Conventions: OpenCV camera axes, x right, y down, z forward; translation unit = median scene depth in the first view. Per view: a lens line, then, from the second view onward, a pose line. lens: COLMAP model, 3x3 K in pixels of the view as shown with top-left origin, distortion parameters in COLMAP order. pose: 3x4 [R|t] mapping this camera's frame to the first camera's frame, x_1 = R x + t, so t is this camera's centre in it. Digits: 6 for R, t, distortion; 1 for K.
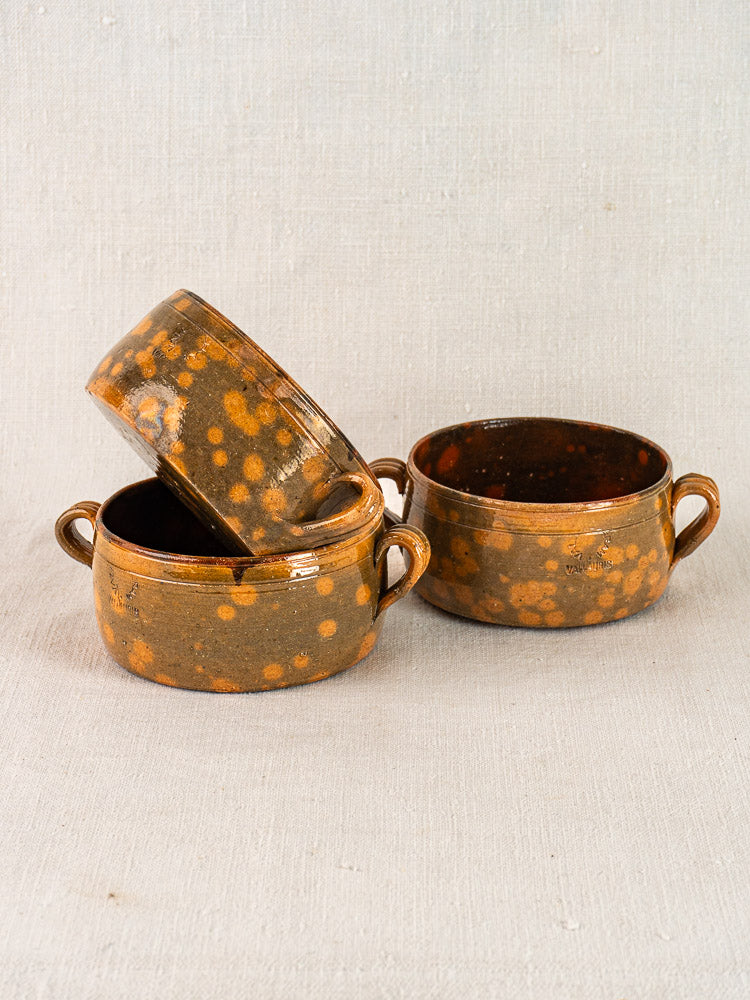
lens RADIAL K [[2368.1, 0, 373.4], [0, 2368.1, 535.3], [0, 0, 1]] dist [0.095092, 0.132353]
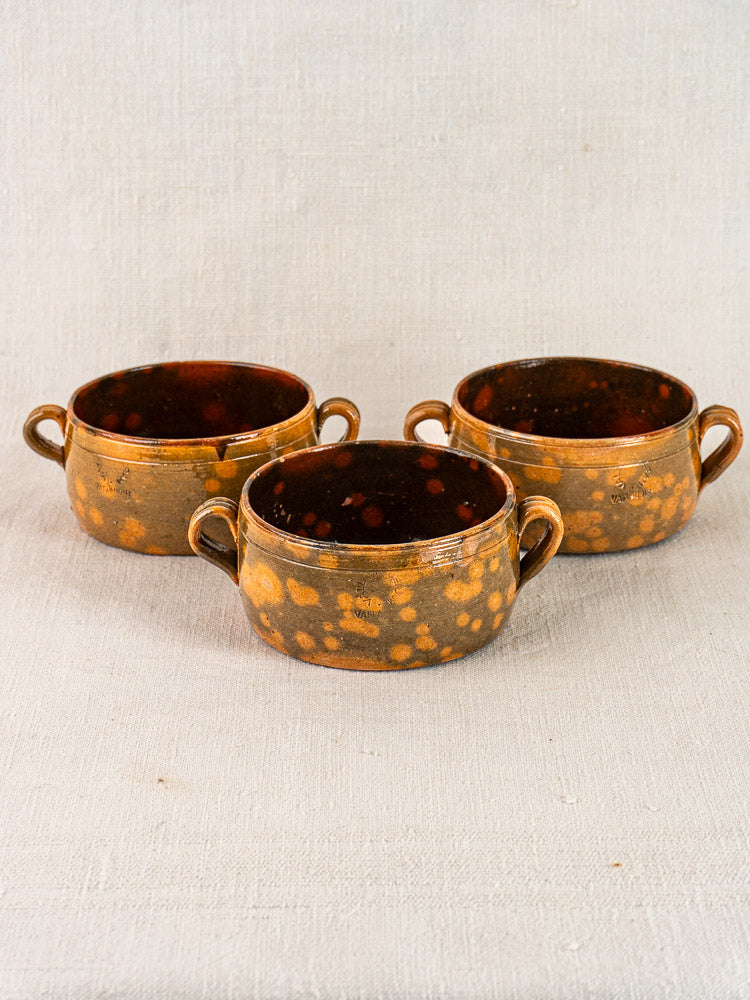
lens RADIAL K [[2317.5, 0, 375.0], [0, 2317.5, 500.0], [0, 0, 1]] dist [0.069347, 0.608393]
pose [[0.999786, -0.014366, 0.014897, -0.015667], [0.014015, 0.999627, 0.023425, -0.003628], [-0.015228, -0.023212, 0.999615, -0.065422]]
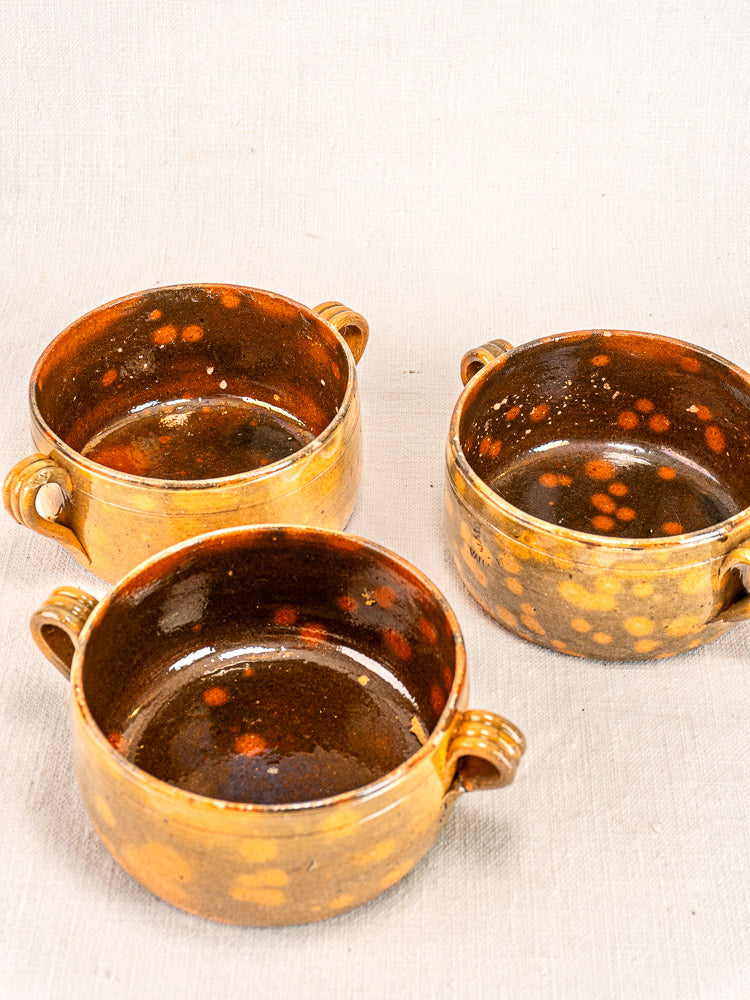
lens RADIAL K [[1704.2, 0, 375.0], [0, 1704.2, 500.0], [0, 0, 1]] dist [0.008656, 0.059775]
pose [[0.999918, 0.012101, 0.004268, 0.055798], [-0.012826, 0.932349, 0.361333, -0.164161], [0.000393, -0.361358, 0.932427, 0.341555]]
